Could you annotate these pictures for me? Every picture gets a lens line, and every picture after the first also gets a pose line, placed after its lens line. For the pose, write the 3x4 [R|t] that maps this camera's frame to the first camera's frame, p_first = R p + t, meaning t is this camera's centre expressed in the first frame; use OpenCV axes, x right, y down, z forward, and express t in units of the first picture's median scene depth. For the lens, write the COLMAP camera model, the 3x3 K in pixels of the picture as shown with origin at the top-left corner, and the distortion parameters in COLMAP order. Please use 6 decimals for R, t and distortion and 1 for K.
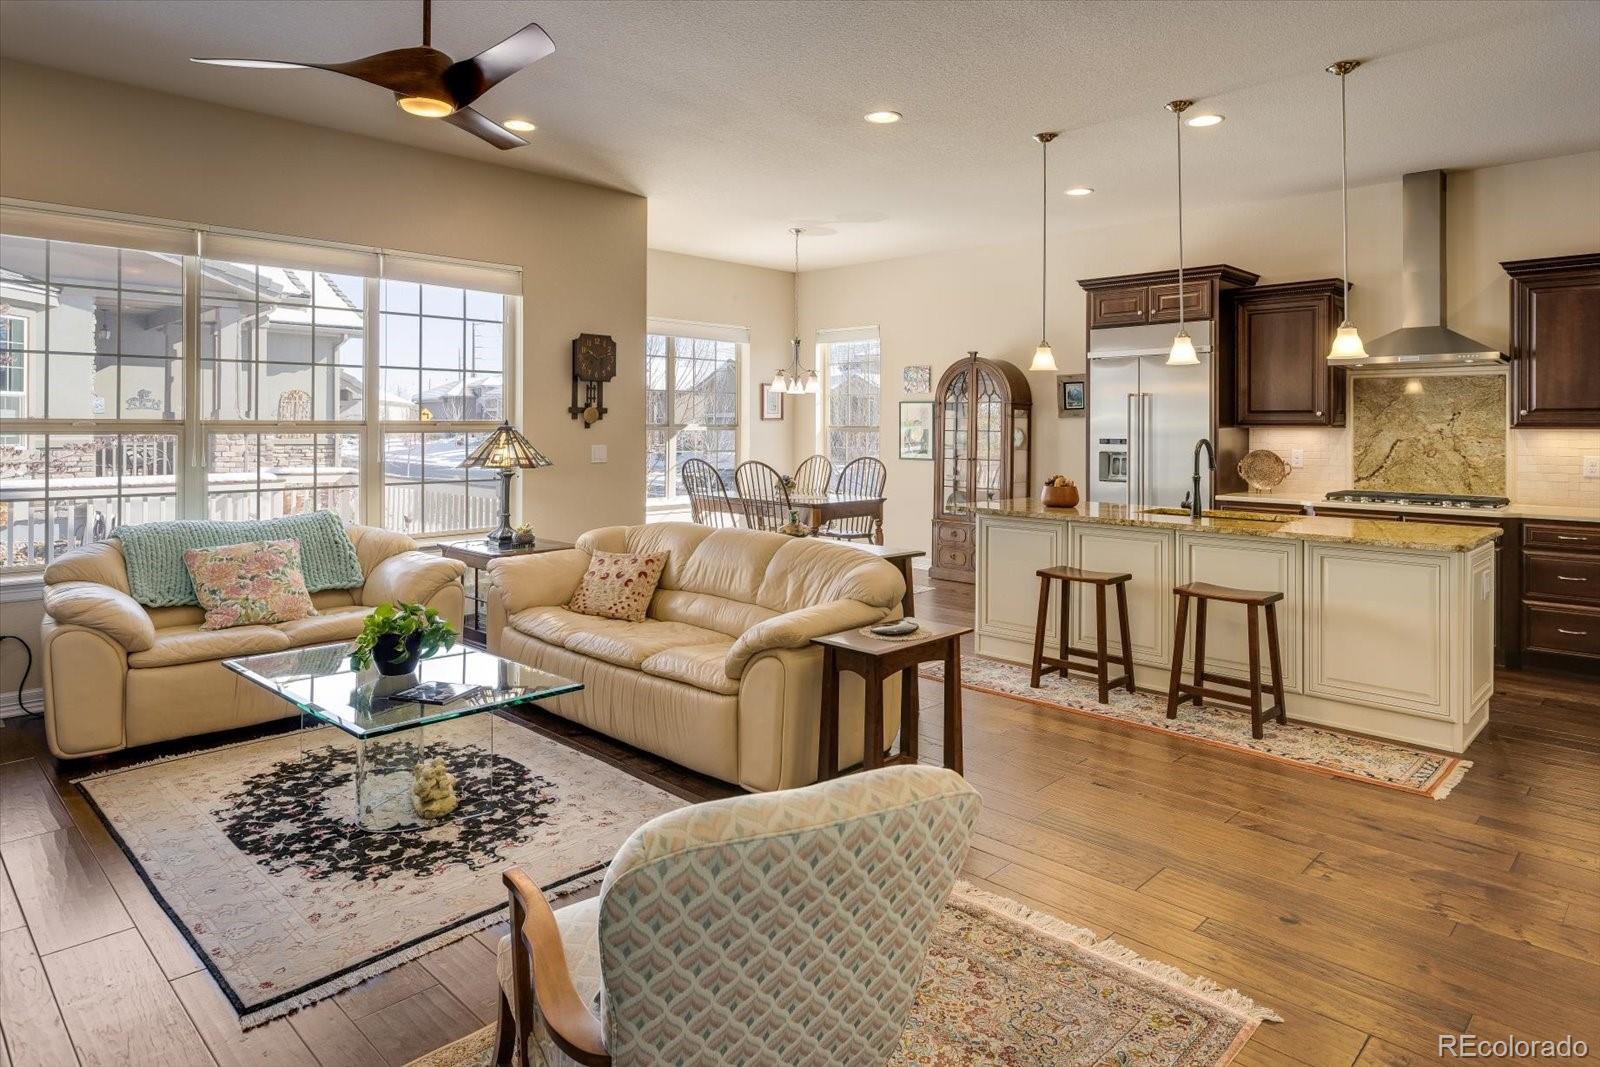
lens RADIAL K [[966.1, 0, 804.8], [0, 966.1, 419.4], [0, 0, 1]] dist [-0.001053, -0.000414]
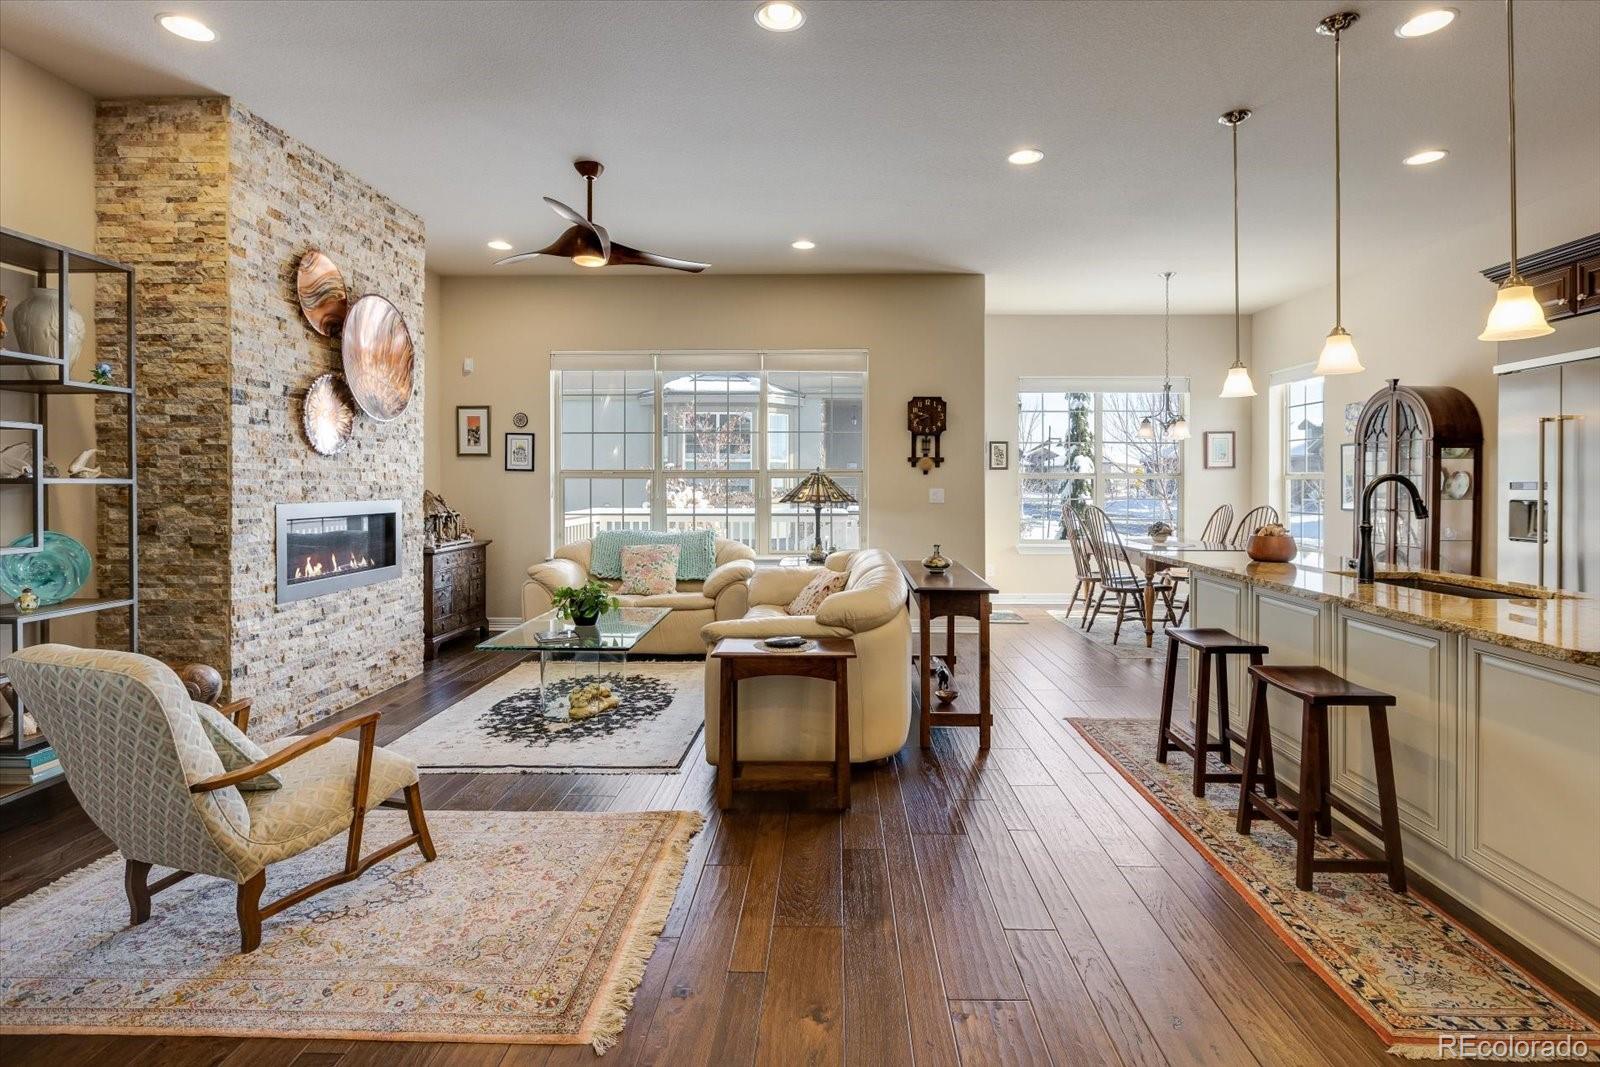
lens RADIAL K [[804.2, 0, 820.0], [0, 804.2, 487.5], [0, 0, 1]] dist [0.003110, -0.001017]
pose [[0.674567, 0.000483, -0.738213, 0.435742], [0.006095, 0.999962, 0.006223, 0.018362], [0.738188, -0.008697, 0.674539, 0.219236]]
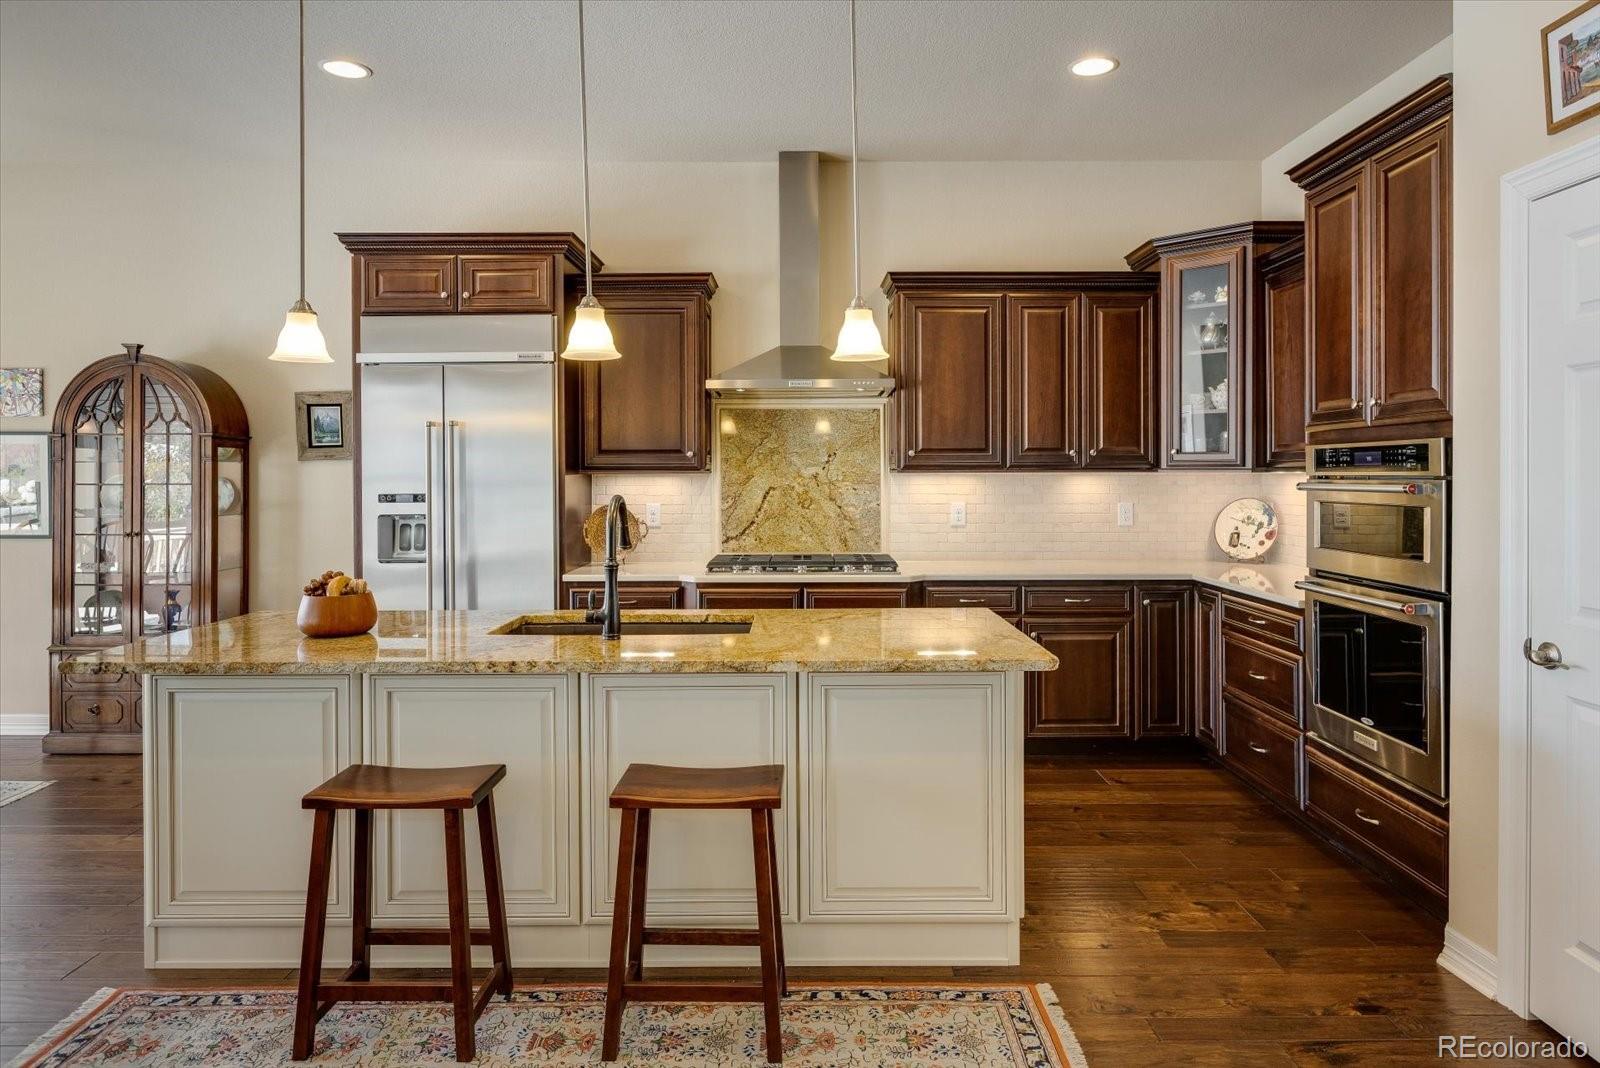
lens RADIAL K [[966.1, 0, 798.6], [0, 966.1, 484.7], [0, 0, 1]] dist [-0.001053, -0.000414]
pose [[0.718060, -0.016930, 0.695776, 0.073993], [0.003307, 0.999776, 0.020914, 0.002018], [-0.695974, -0.012717, 0.717955, 0.400155]]
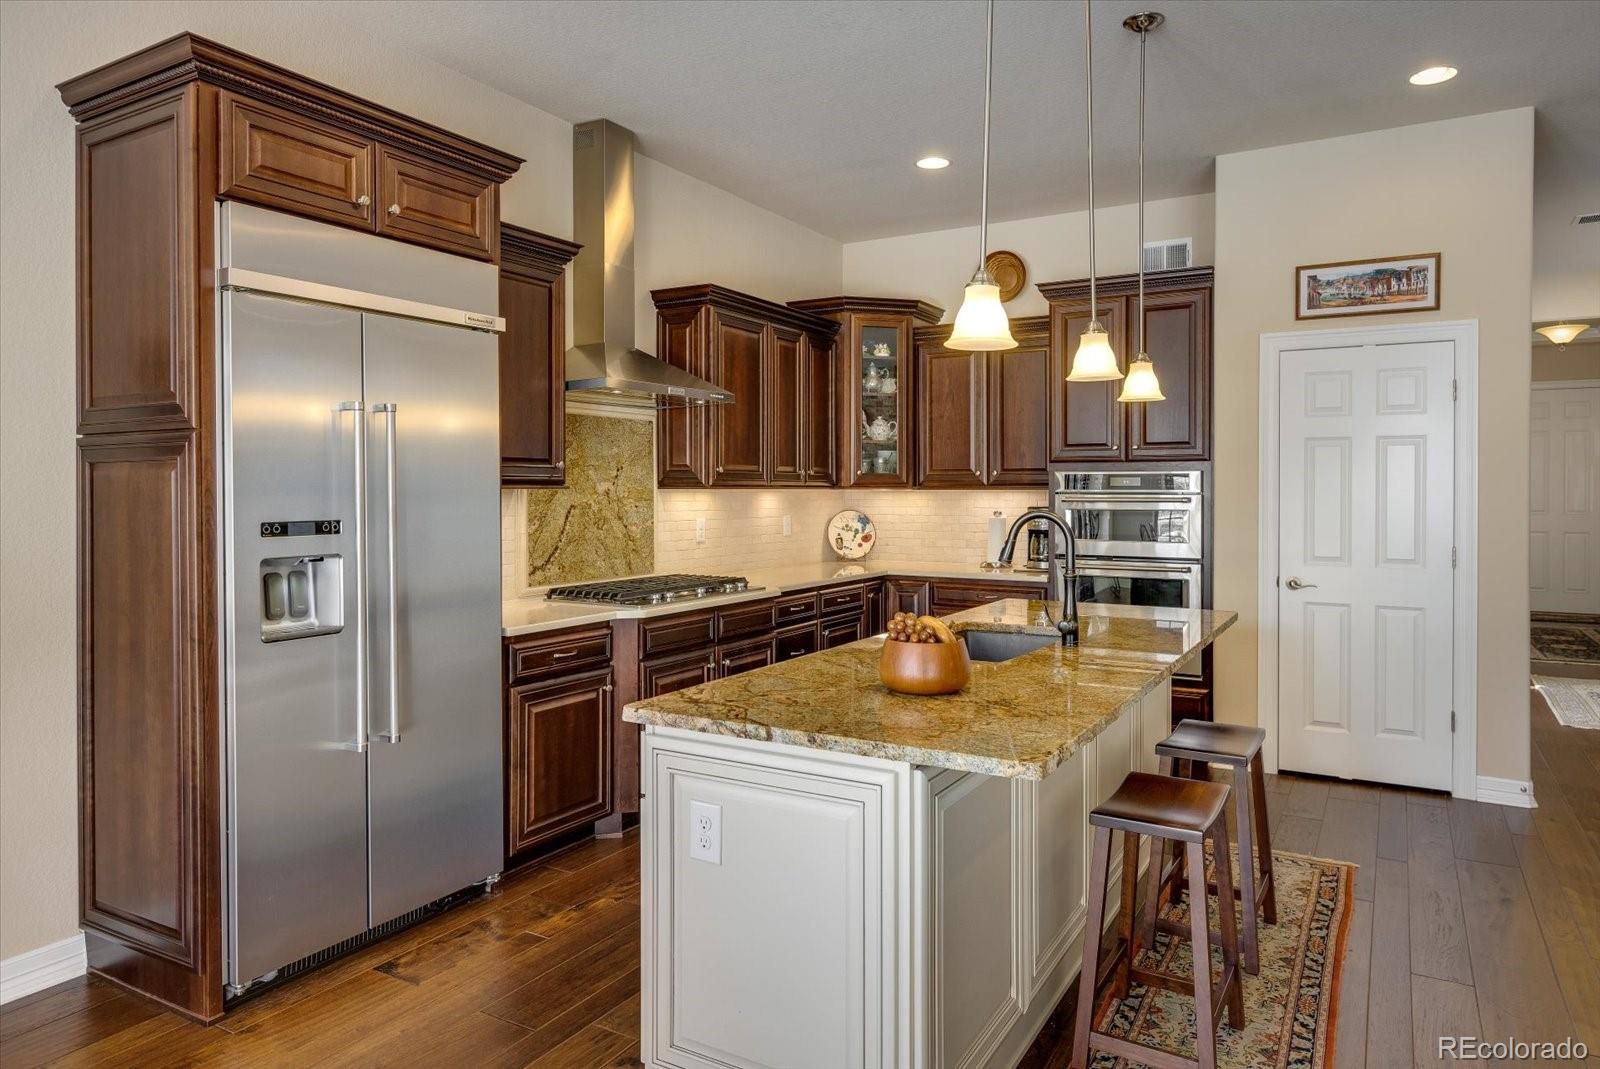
lens RADIAL K [[999.9, 0, 838.7], [0, 999.9, 490.8], [0, 0, 1]] dist [0.003266, 0.000686]
pose [[-0.244791, -0.006794, 0.969552, -0.106784], [-0.007857, 0.999957, 0.005023, 0.005527], [-0.969544, -0.006388, -0.244834, 0.963210]]
